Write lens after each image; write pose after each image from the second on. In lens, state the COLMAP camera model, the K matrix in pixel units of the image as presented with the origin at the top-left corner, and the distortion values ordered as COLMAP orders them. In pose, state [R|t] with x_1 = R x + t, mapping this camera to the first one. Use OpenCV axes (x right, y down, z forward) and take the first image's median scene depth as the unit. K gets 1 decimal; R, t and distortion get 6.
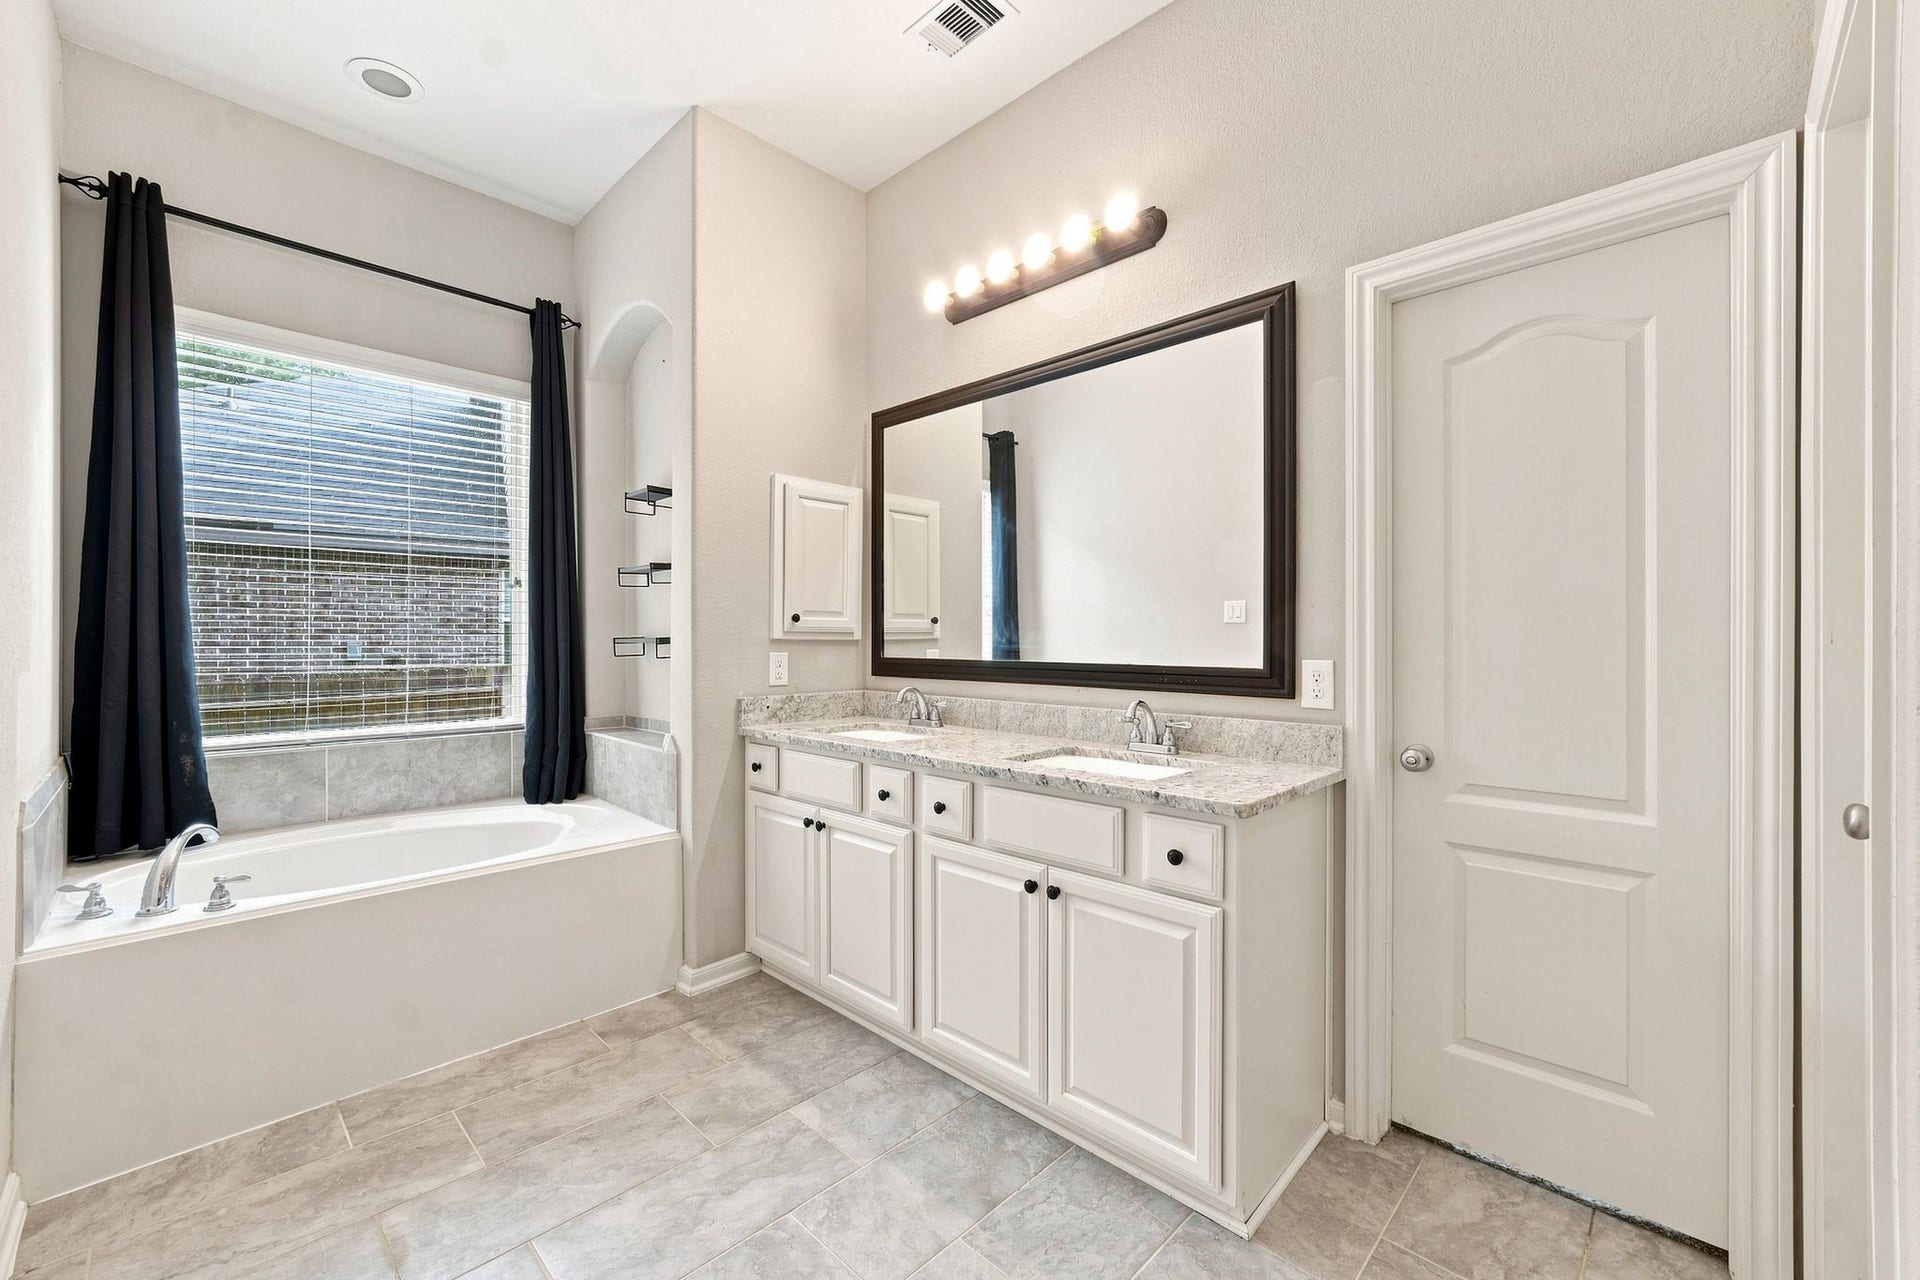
lens RADIAL K [[776.2, 0, 962.2], [0, 776.2, 641.4], [0, 0, 1]] dist [-0.000283, 0.000271]
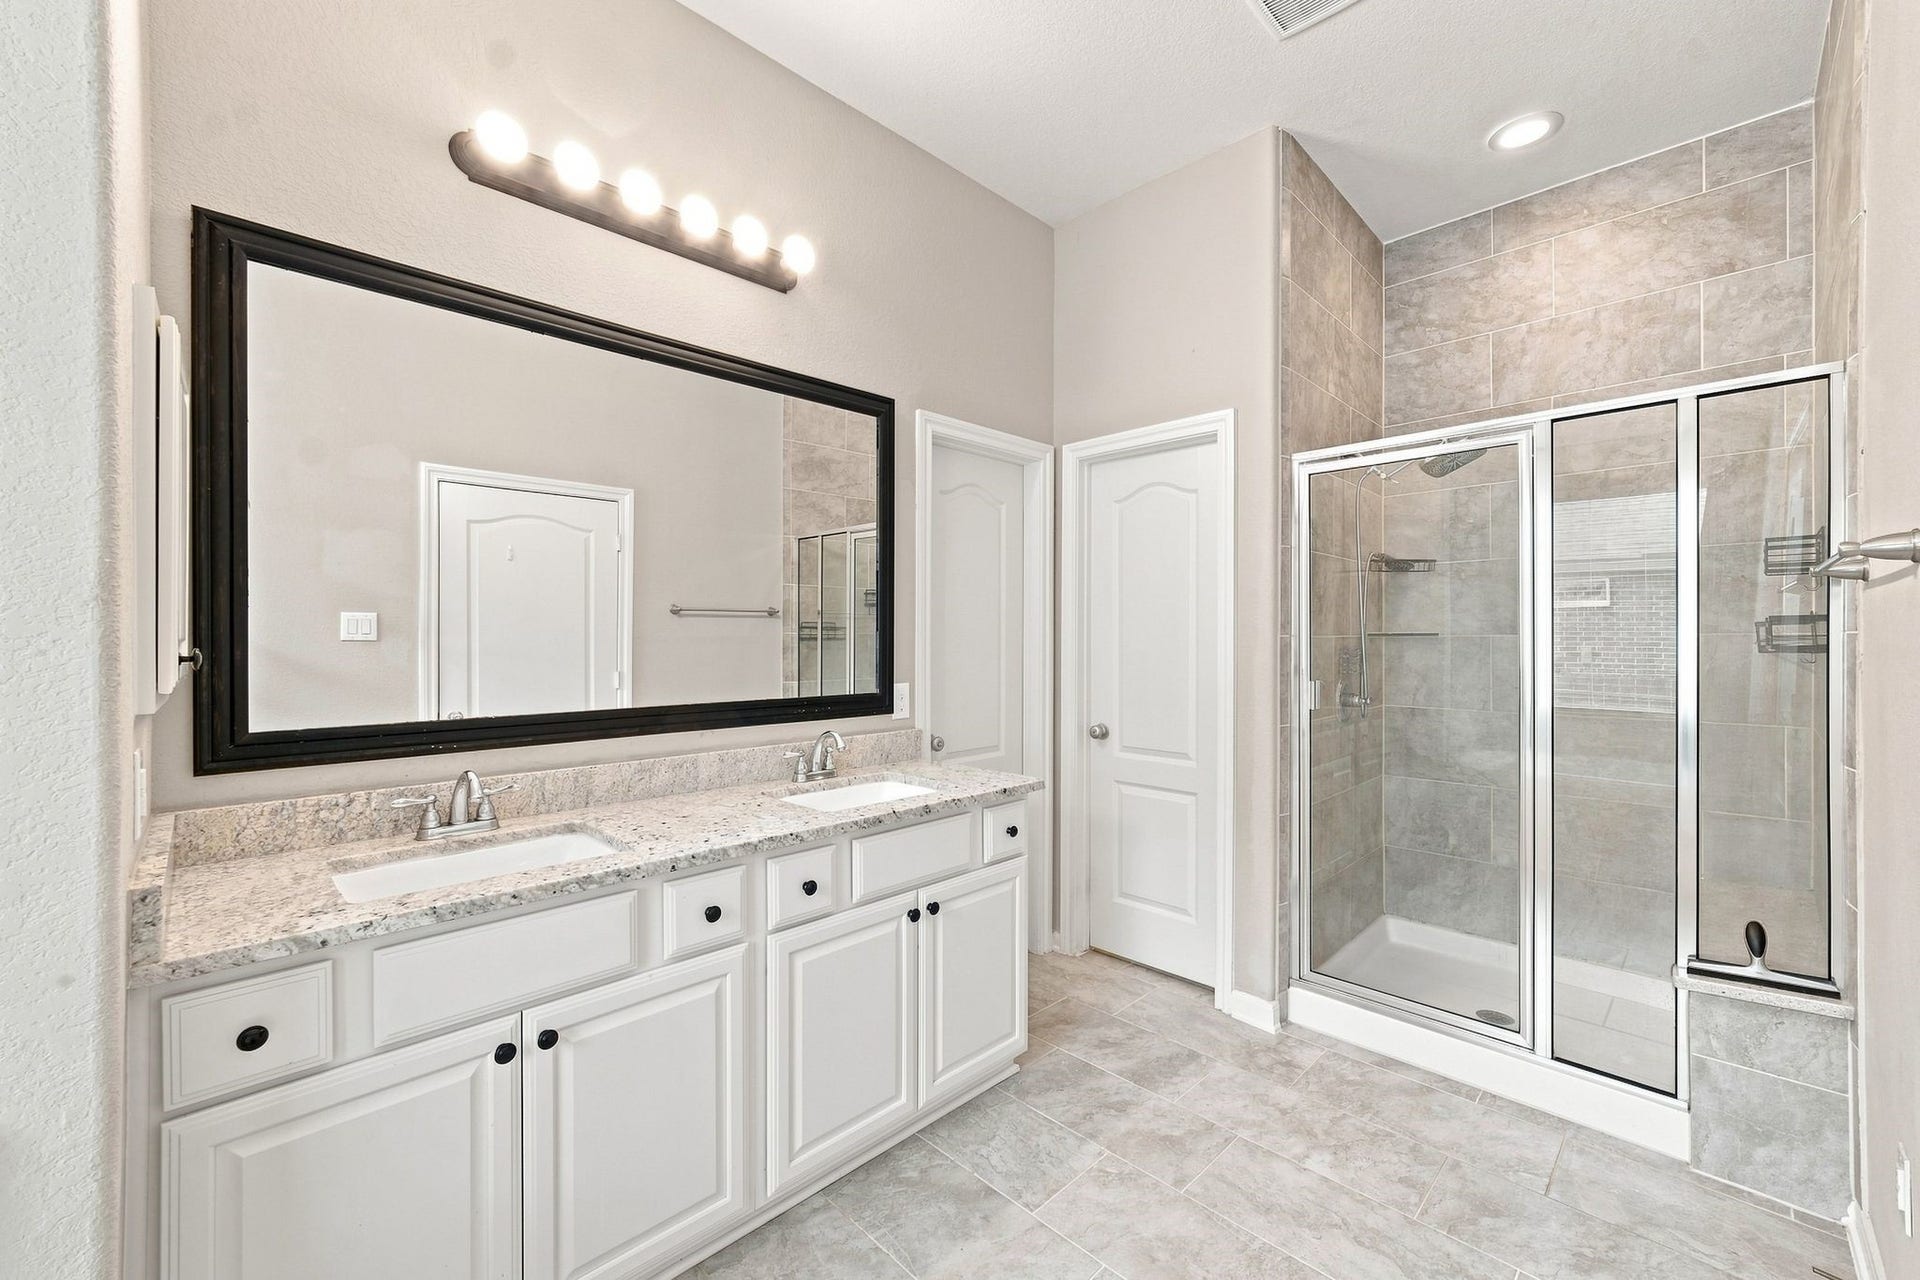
lens RADIAL K [[772.0, 0, 960.0], [0, 772.0, 640.0], [0, 0, 1]] dist [-0.001061, -0.000032]
pose [[0.026022, -0.006772, 0.999638, -0.897086], [0.005073, 0.999965, 0.006642, -0.060408], [-0.999648, 0.004899, 0.026056, 0.853859]]
